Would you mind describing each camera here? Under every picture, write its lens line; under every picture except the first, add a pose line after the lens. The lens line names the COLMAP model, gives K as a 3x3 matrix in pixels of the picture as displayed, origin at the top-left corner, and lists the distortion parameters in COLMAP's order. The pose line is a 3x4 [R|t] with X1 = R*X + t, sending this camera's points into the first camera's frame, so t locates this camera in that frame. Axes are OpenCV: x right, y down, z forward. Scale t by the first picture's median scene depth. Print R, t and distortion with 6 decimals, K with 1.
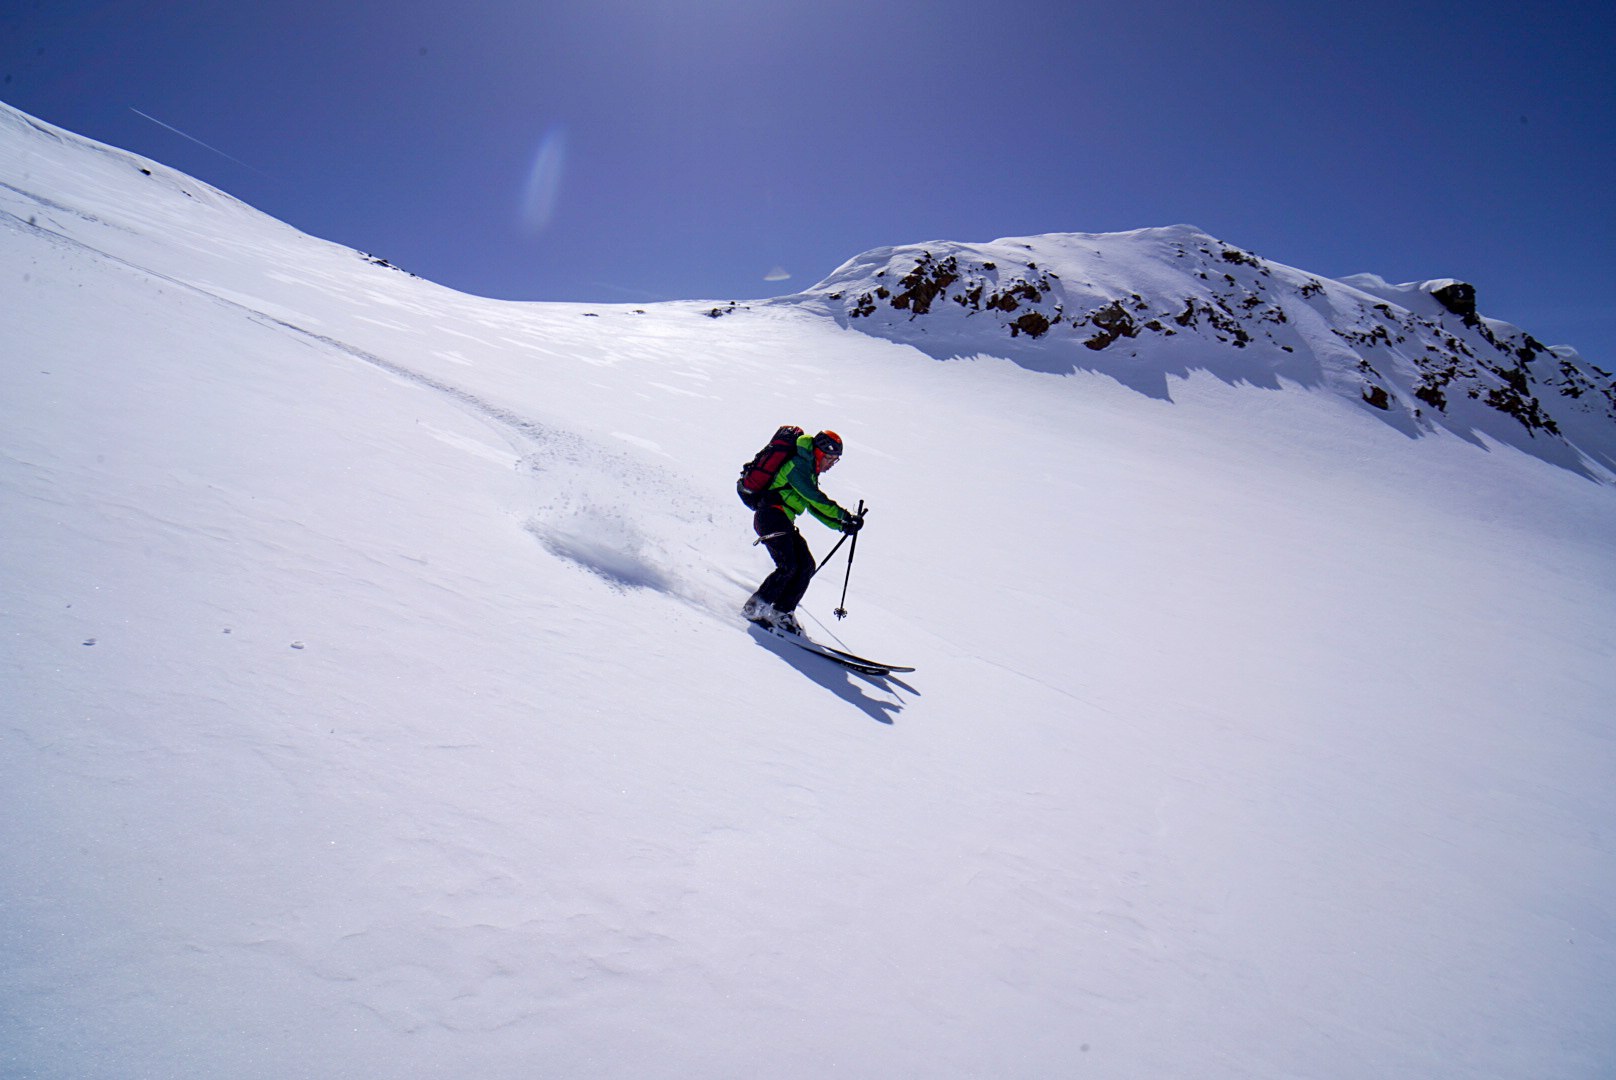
lens RADIAL K [[839.1, 0, 808.0], [0, 839.1, 540.0], [0, 0, 1]] dist [-0.053335, 0.025730]
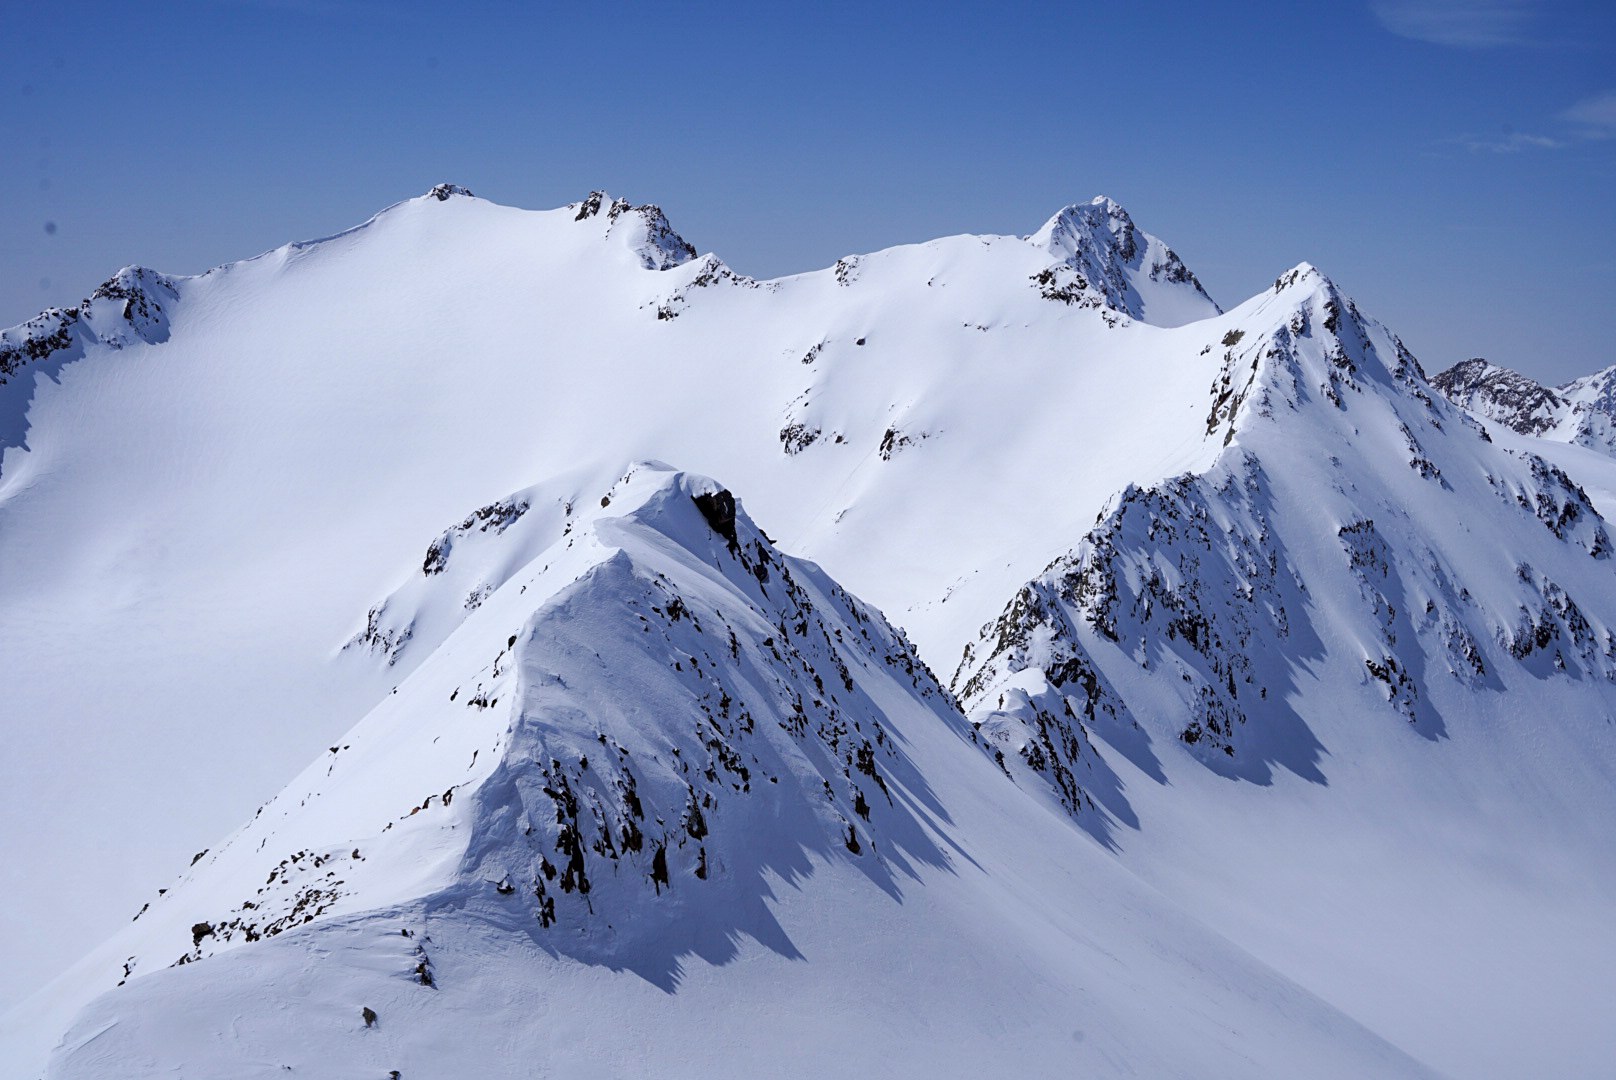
lens RADIAL K [[1991.4, 0, 808.0], [0, 1991.4, 540.0], [0, 0, 1]] dist [0.000249, 0.003443]
pose [[0.520417, -0.054984, 0.852140, -1.184861], [-0.050776, 0.994166, 0.095158, -0.723908], [-0.852401, -0.092790, 0.514589, -0.030258]]
